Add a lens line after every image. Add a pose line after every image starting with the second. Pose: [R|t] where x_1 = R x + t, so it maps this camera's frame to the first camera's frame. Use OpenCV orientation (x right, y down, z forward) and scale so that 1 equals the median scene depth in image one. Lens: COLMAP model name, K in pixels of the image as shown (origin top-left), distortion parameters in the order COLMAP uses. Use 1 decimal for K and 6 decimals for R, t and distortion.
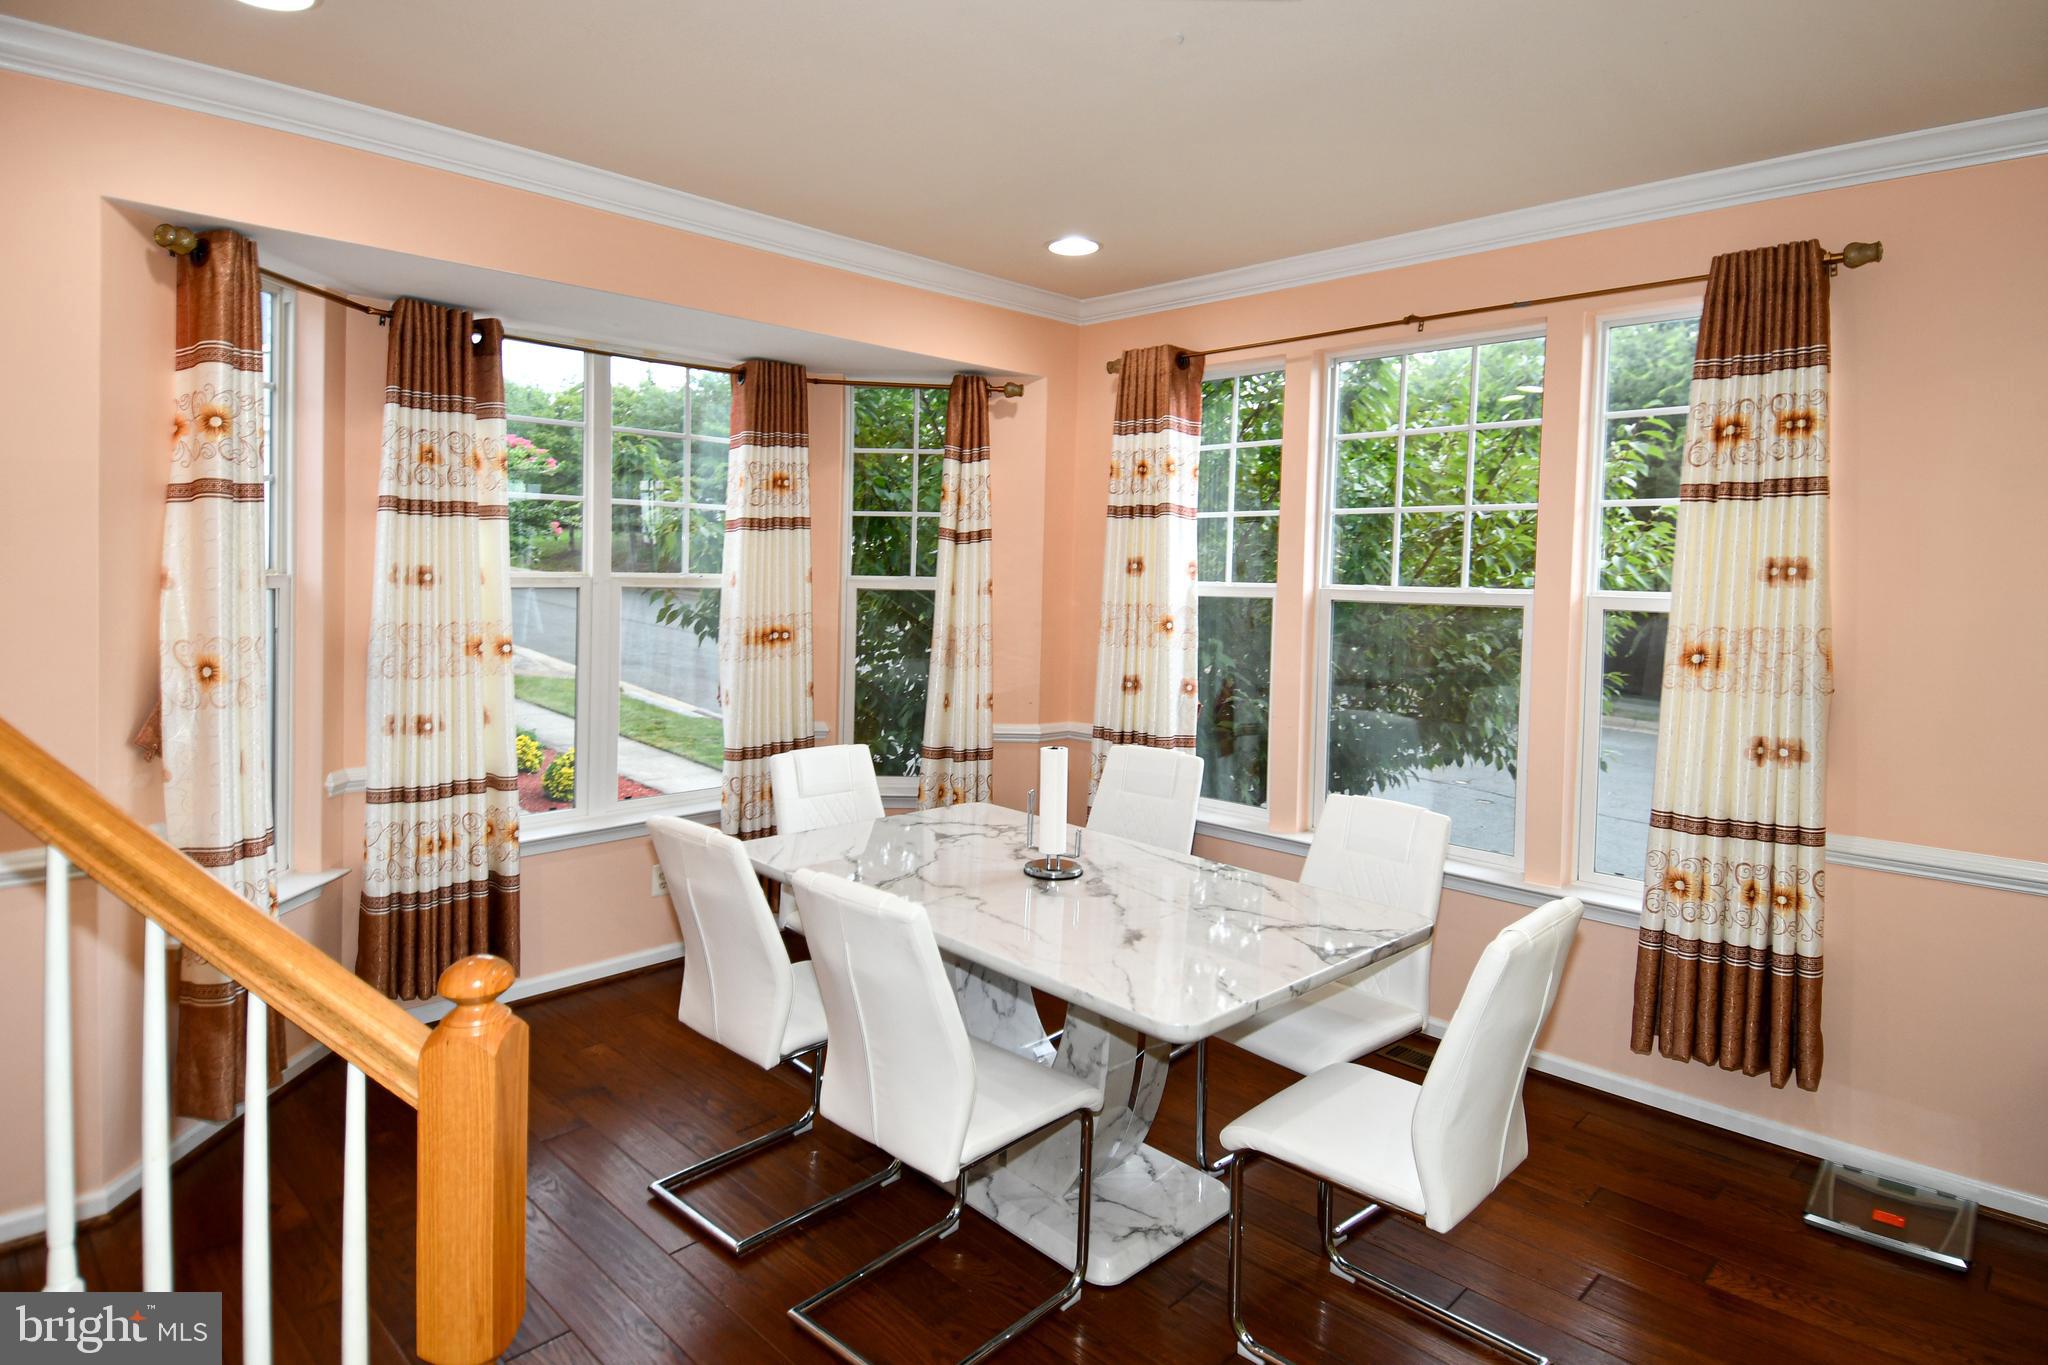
lens RADIAL K [[1034.8, 0, 1023.6], [0, 1034.8, 606.3], [0, 0, 1]] dist [0.001203, -0.000371]
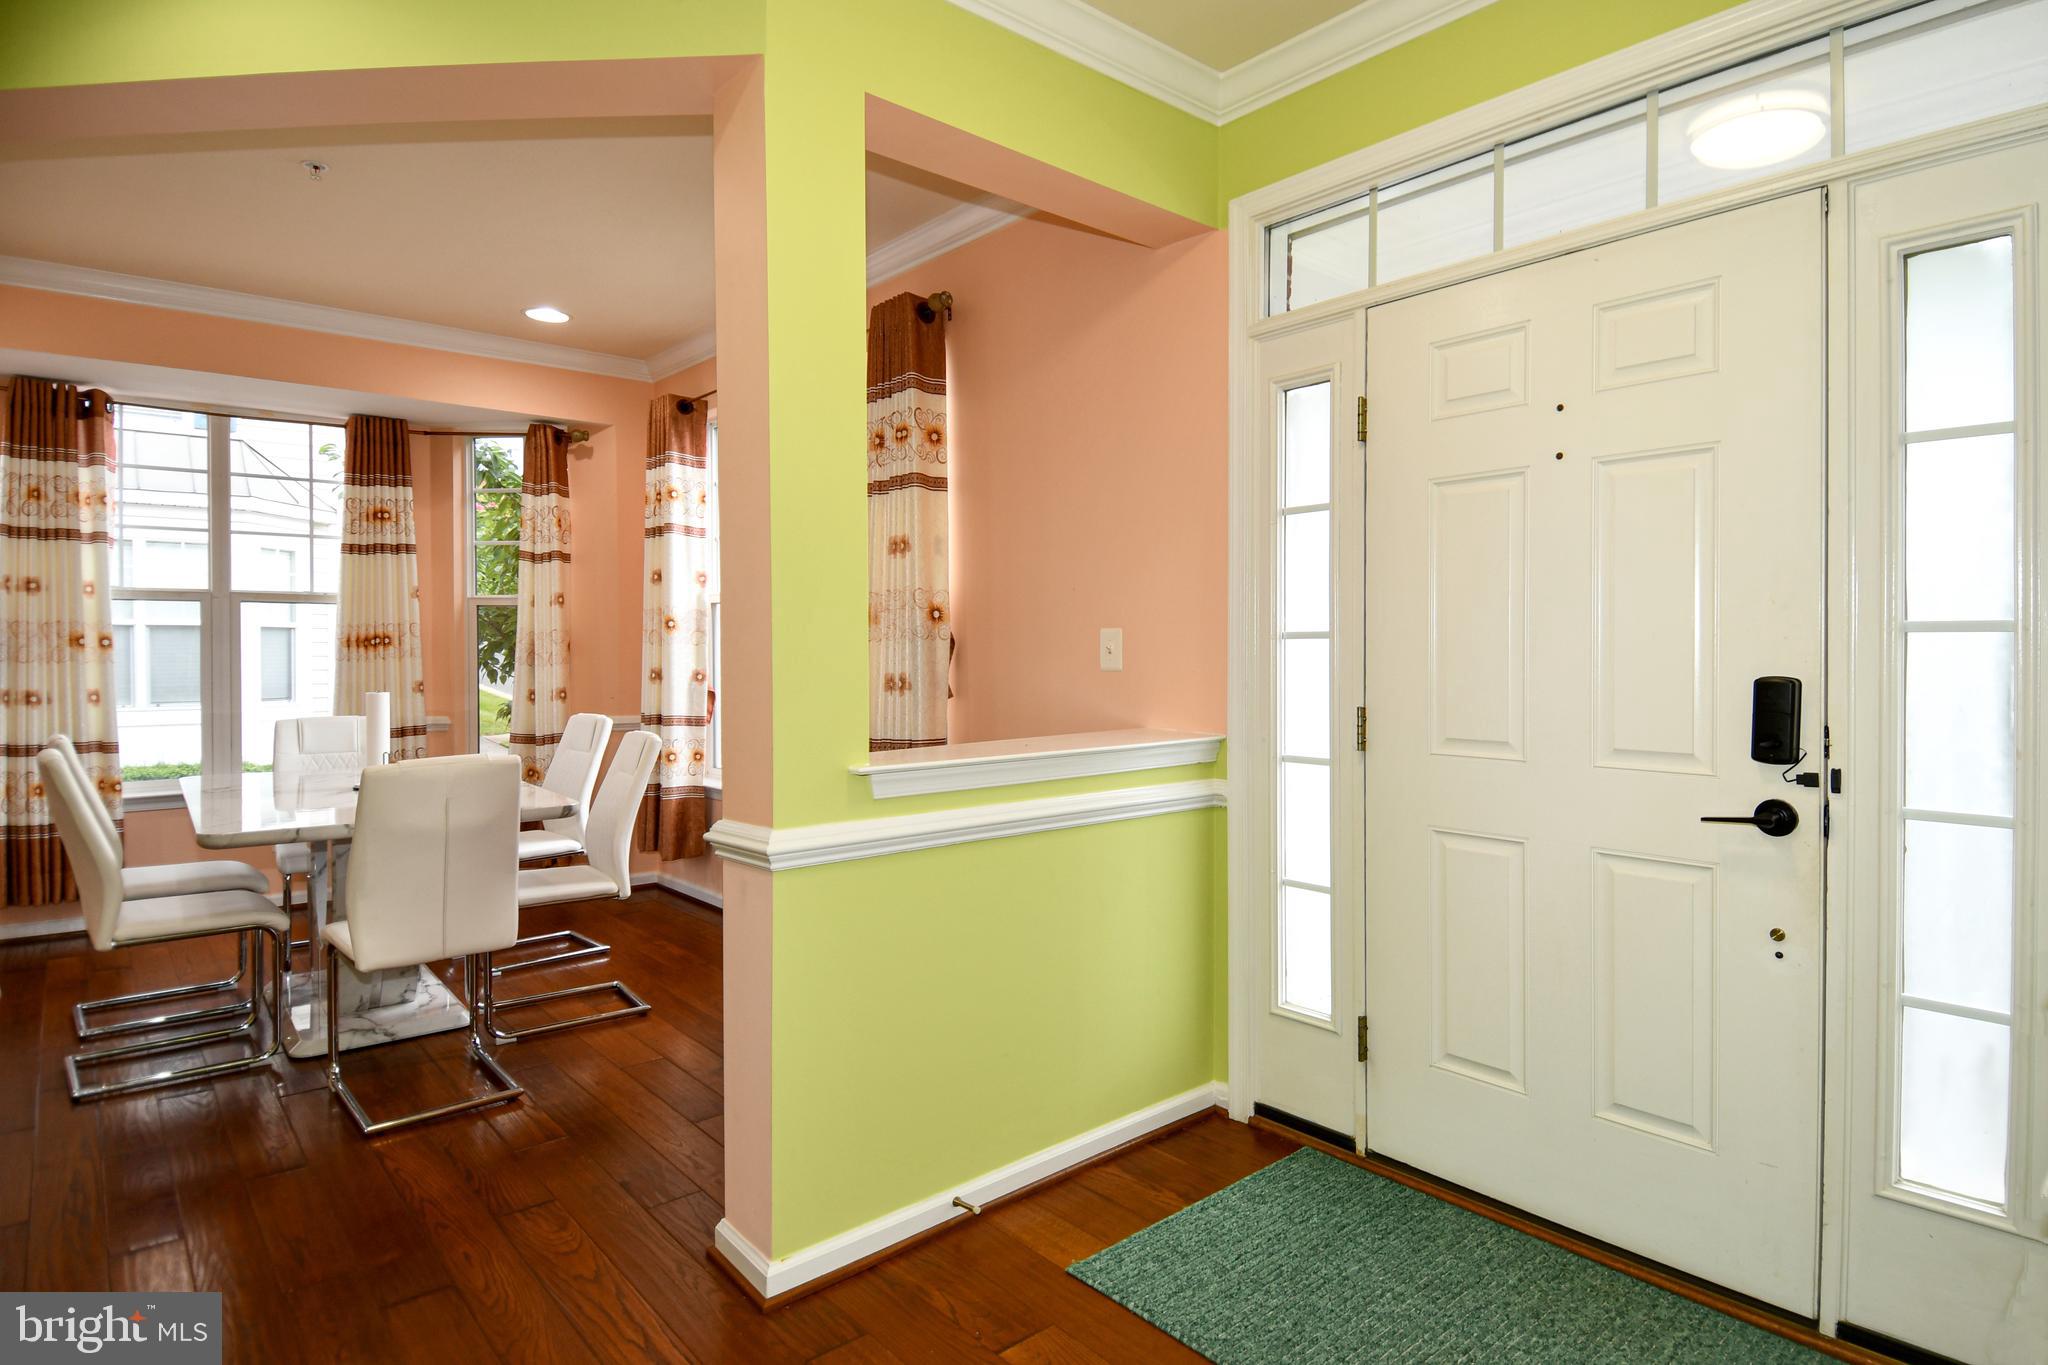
lens RADIAL K [[1053.5, 0, 1085.2], [0, 1053.5, 663.4], [0, 0, 1]] dist [0.049030, -0.046456]
pose [[0.997582, -0.015460, -0.067761, 0.775693], [0.013899, 0.999628, -0.023455, 0.110593], [0.068099, 0.022456, 0.997426, -0.225915]]
